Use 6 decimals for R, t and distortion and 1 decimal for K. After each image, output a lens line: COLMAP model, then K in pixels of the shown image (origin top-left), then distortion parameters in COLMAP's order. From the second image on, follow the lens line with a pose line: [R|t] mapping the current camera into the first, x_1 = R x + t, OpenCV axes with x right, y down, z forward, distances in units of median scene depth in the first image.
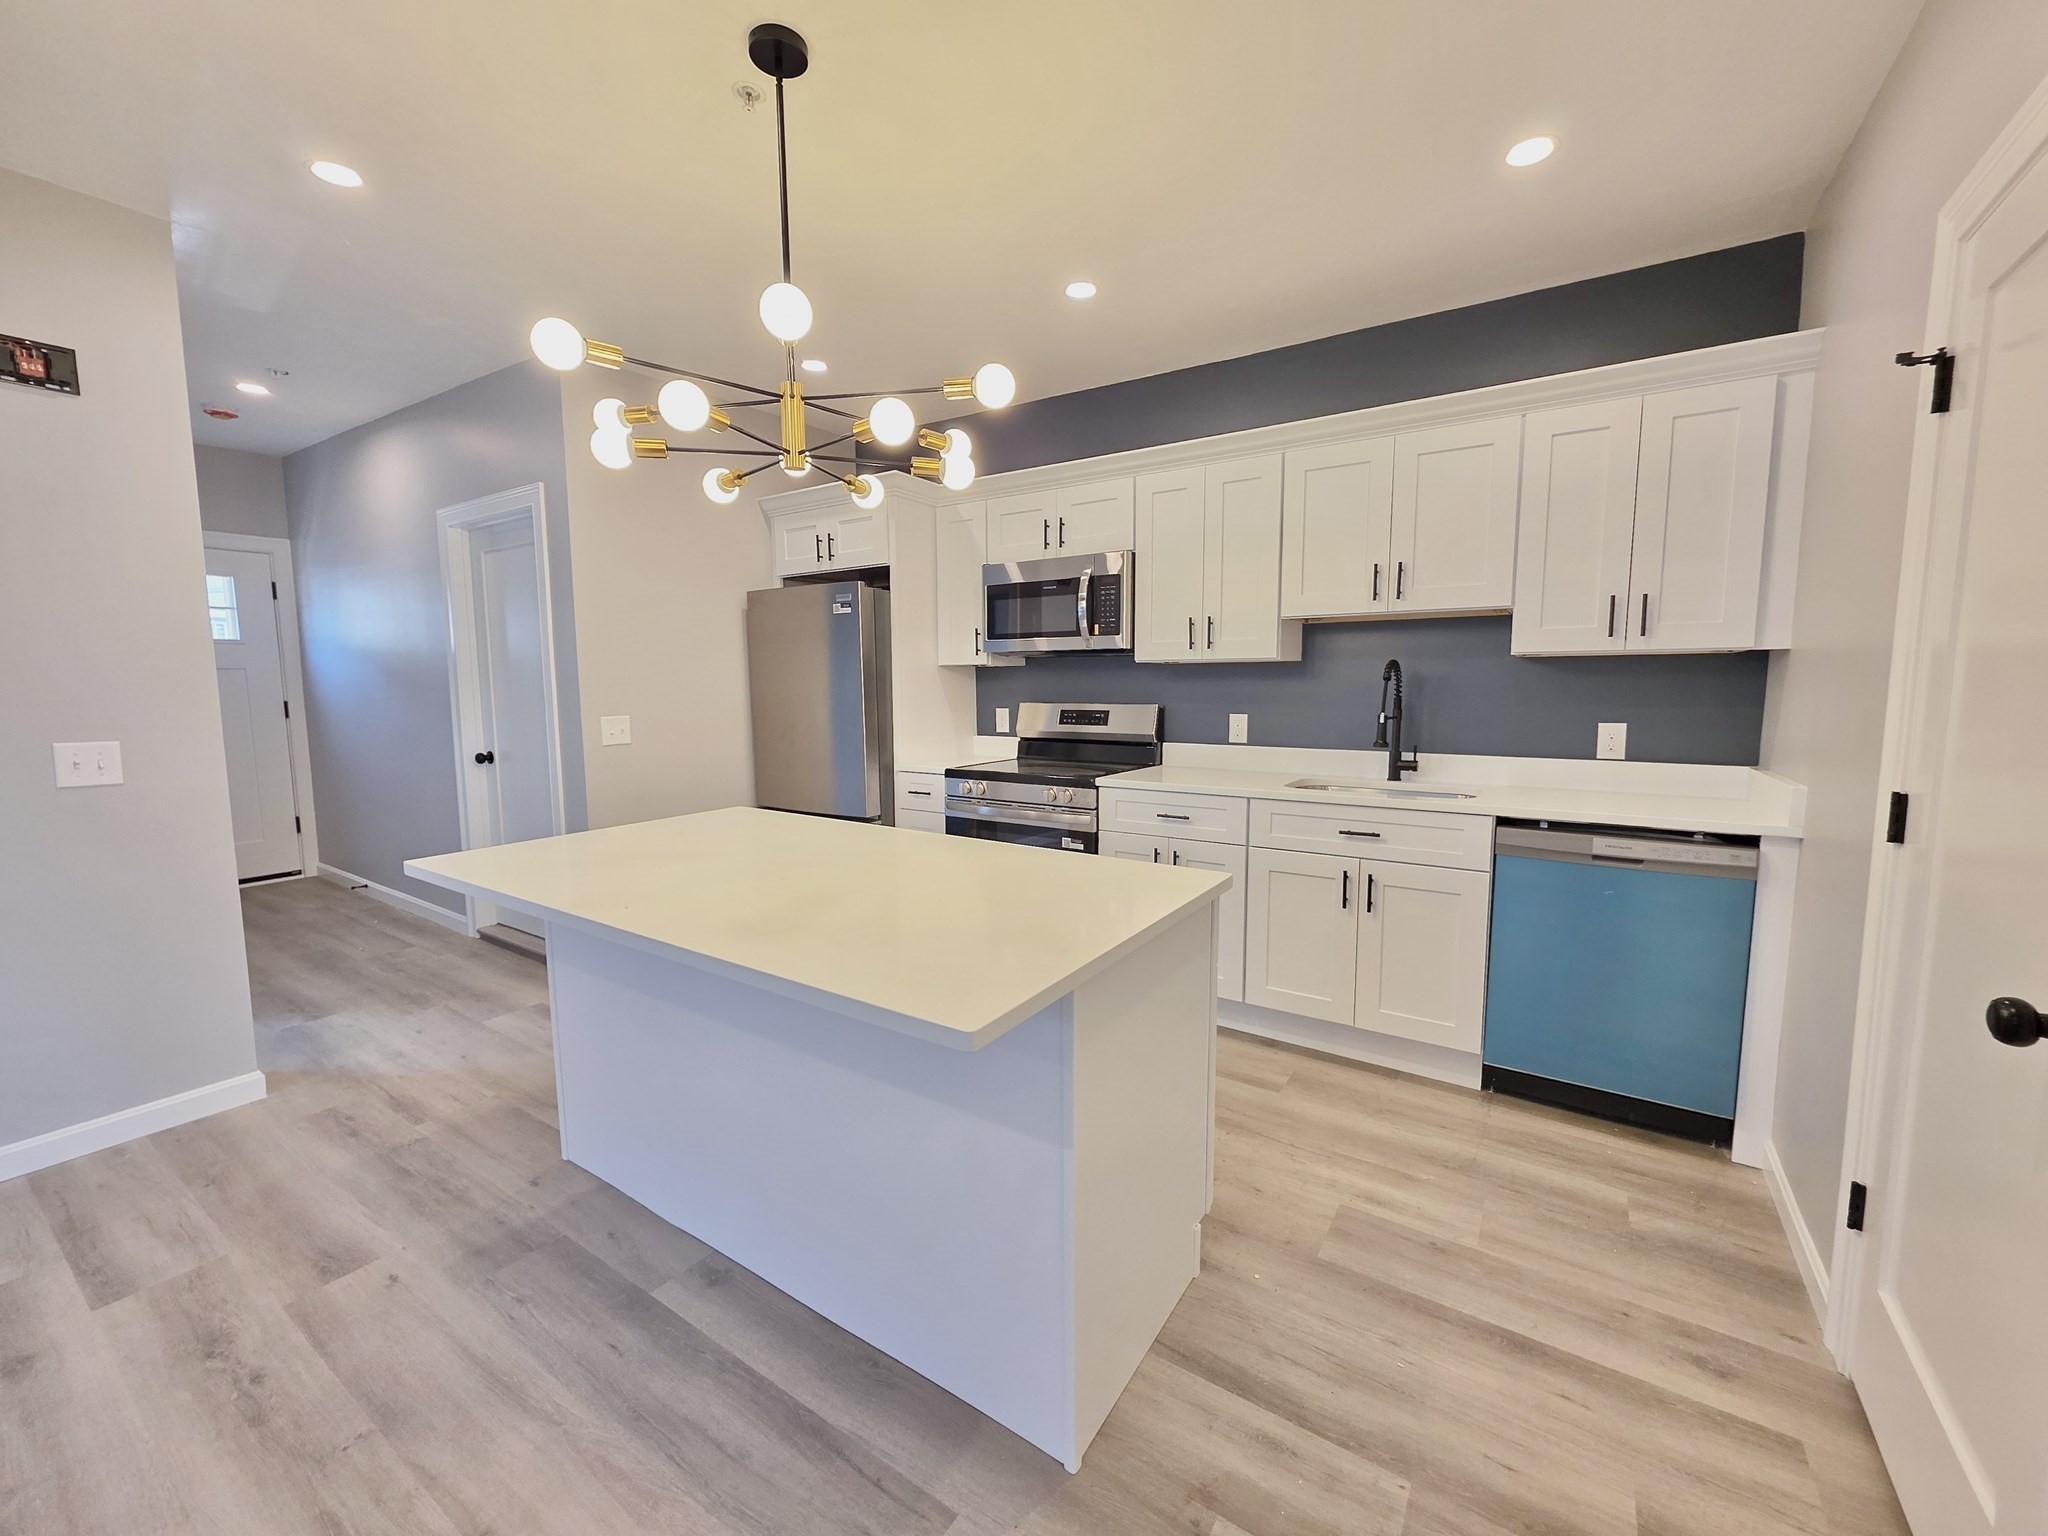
lens RADIAL K [[810.3, 0, 1035.0], [0, 810.3, 763.5], [0, 0, 1]] dist [0.001510, 0.000485]
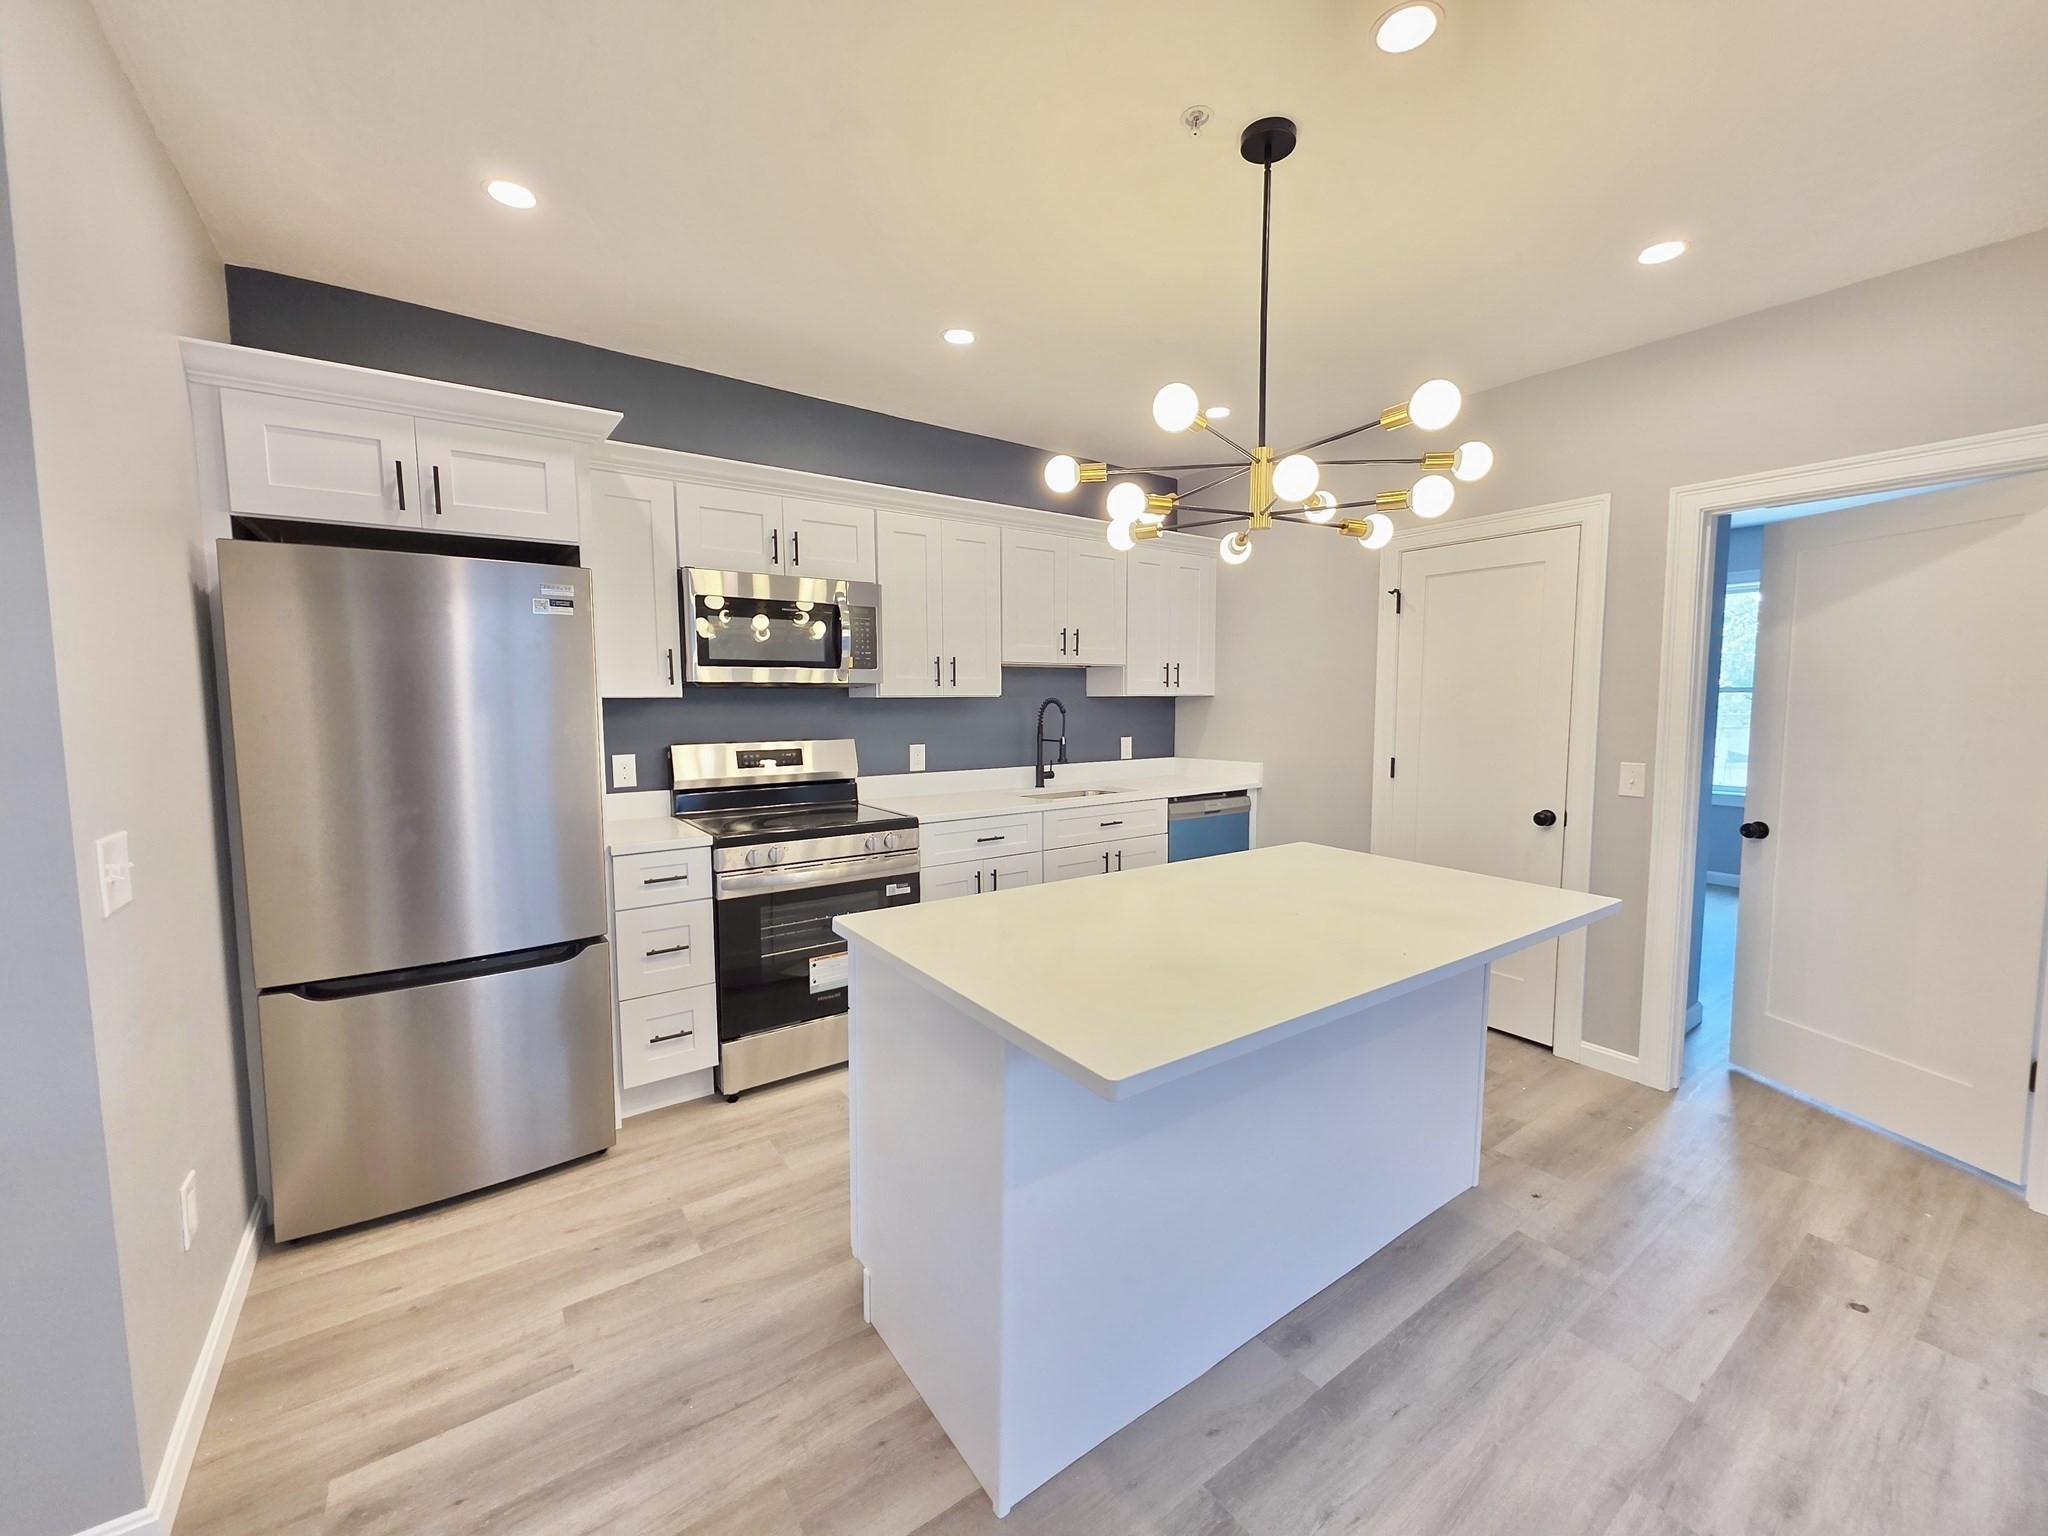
lens RADIAL K [[810.3, 0, 1025.6], [0, 810.3, 766.6], [0, 0, 1]] dist [0.001510, 0.000485]
pose [[0.364479, -0.076046, 0.928101, -1.024062], [0.095291, 0.994474, 0.044063, -0.095000], [-0.926323, 0.072380, 0.369712, 0.665909]]
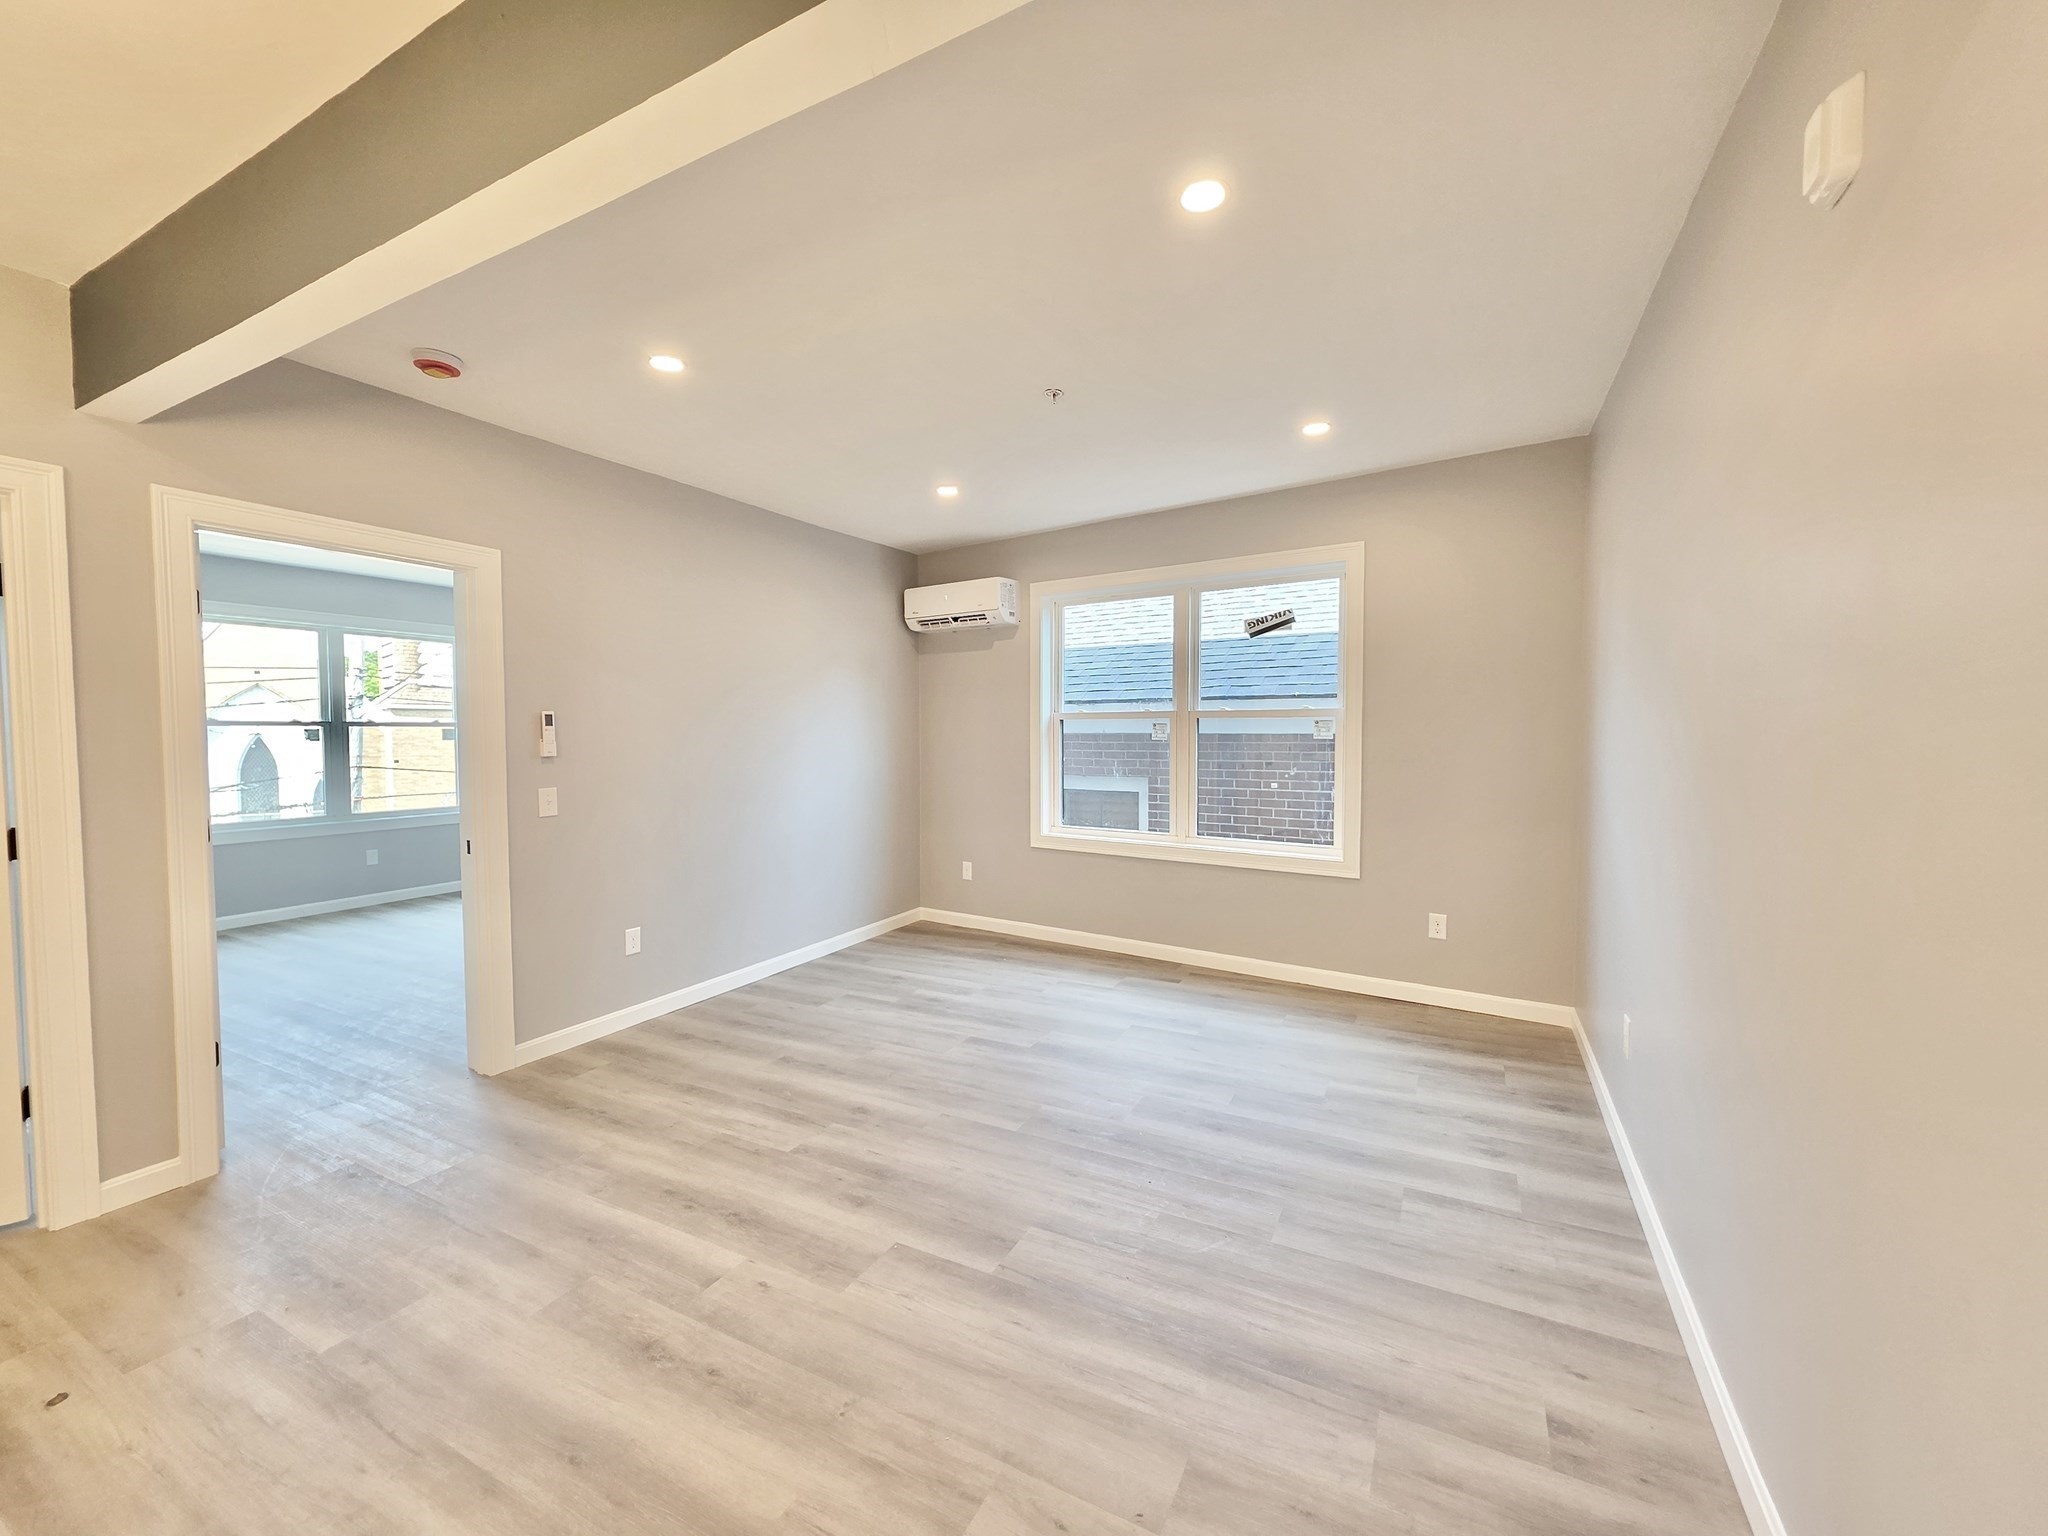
lens RADIAL K [[810.3, 0, 1031.3], [0, 810.3, 767.9], [0, 0, 1]] dist [0.001510, 0.000485]
pose [[-0.995760, 0.002694, -0.091952, -0.833736], [-0.010328, 0.989977, 0.140848, -0.124109], [0.091410, 0.141200, -0.985752, 0.950887]]
